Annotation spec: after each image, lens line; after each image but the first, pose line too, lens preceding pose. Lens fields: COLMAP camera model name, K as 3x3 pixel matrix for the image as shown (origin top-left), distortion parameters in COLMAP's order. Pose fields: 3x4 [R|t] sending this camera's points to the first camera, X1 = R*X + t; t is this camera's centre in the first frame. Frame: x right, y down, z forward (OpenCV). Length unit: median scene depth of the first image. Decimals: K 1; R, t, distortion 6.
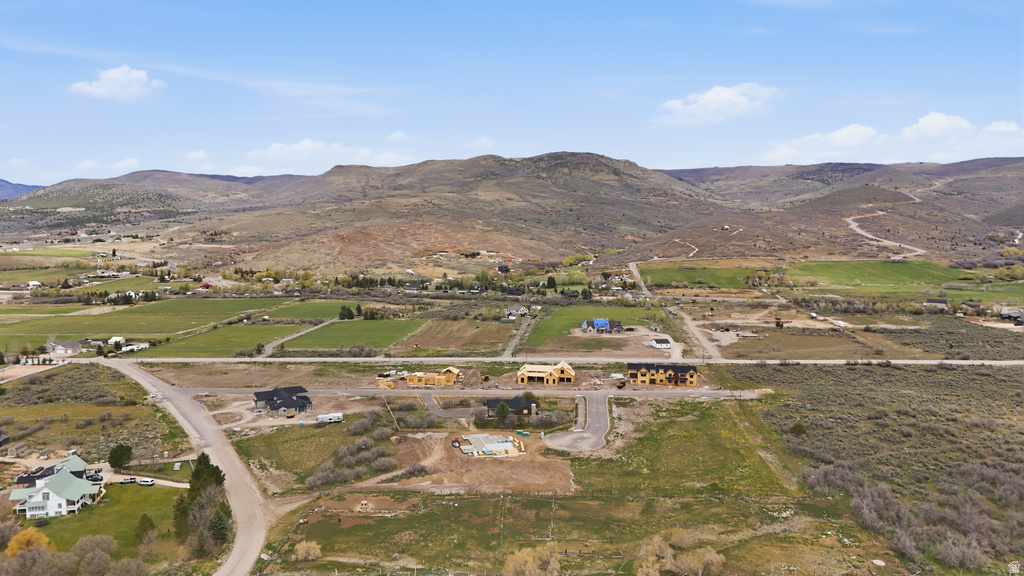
lens RADIAL K [[754.0, 0, 512.0], [0, 754.0, 288.0], [0, 0, 1]] dist [0.095434, -0.102233]
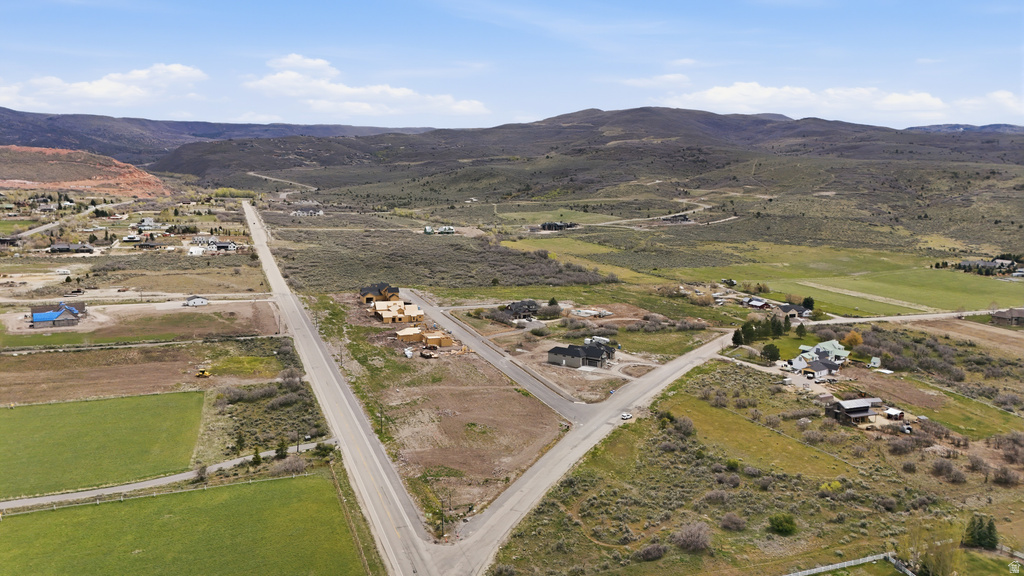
lens RADIAL K [[754.0, 0, 512.0], [0, 754.0, 288.0], [0, 0, 1]] dist [0.095434, -0.102233]
pose [[-0.453031, -0.145021, 0.879620, -0.979368], [0.062354, 0.979109, 0.193537, -0.116161], [-0.889311, 0.142526, -0.434524, 1.325603]]
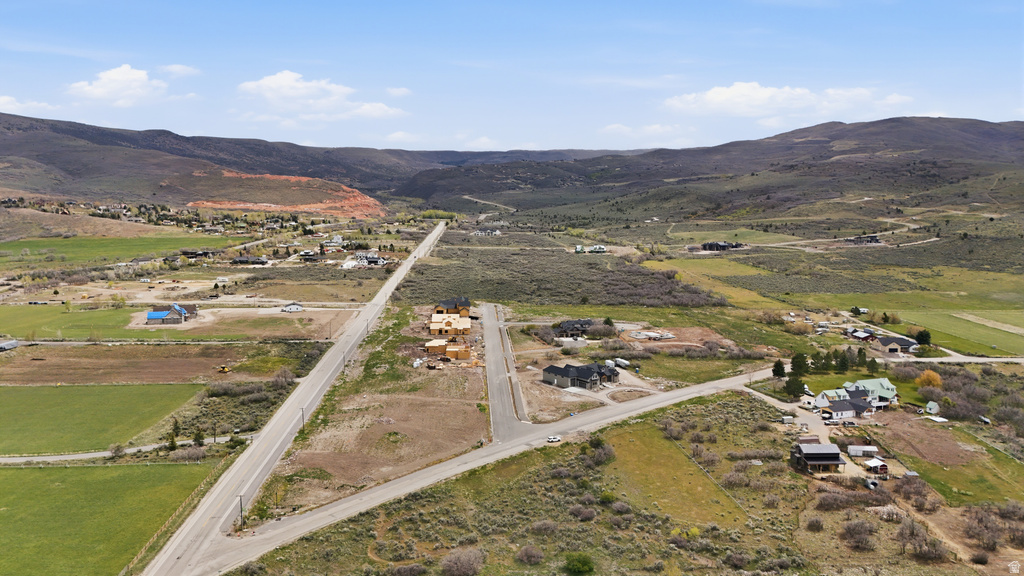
lens RADIAL K [[754.0, 0, 512.0], [0, 754.0, 288.0], [0, 0, 1]] dist [0.095434, -0.102233]
pose [[-0.156442, -0.129049, 0.979220, -1.056116], [0.082181, 0.986289, 0.143110, -0.088701], [-0.984262, 0.102862, -0.143692, 1.071216]]
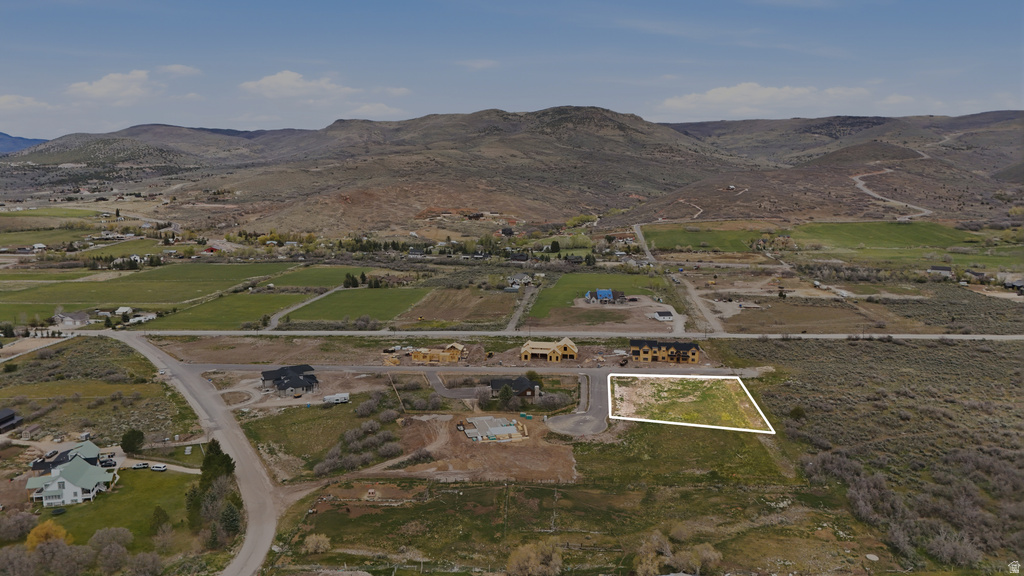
lens RADIAL K [[754.0, 0, 512.0], [0, 754.0, 288.0], [0, 0, 1]] dist [0.095434, -0.102233]
pose [[0.999985, -0.001605, -0.005272, 0.000615], [0.001928, 0.998083, 0.061857, -0.031935], [0.005162, -0.061866, 0.998071, -0.002892]]
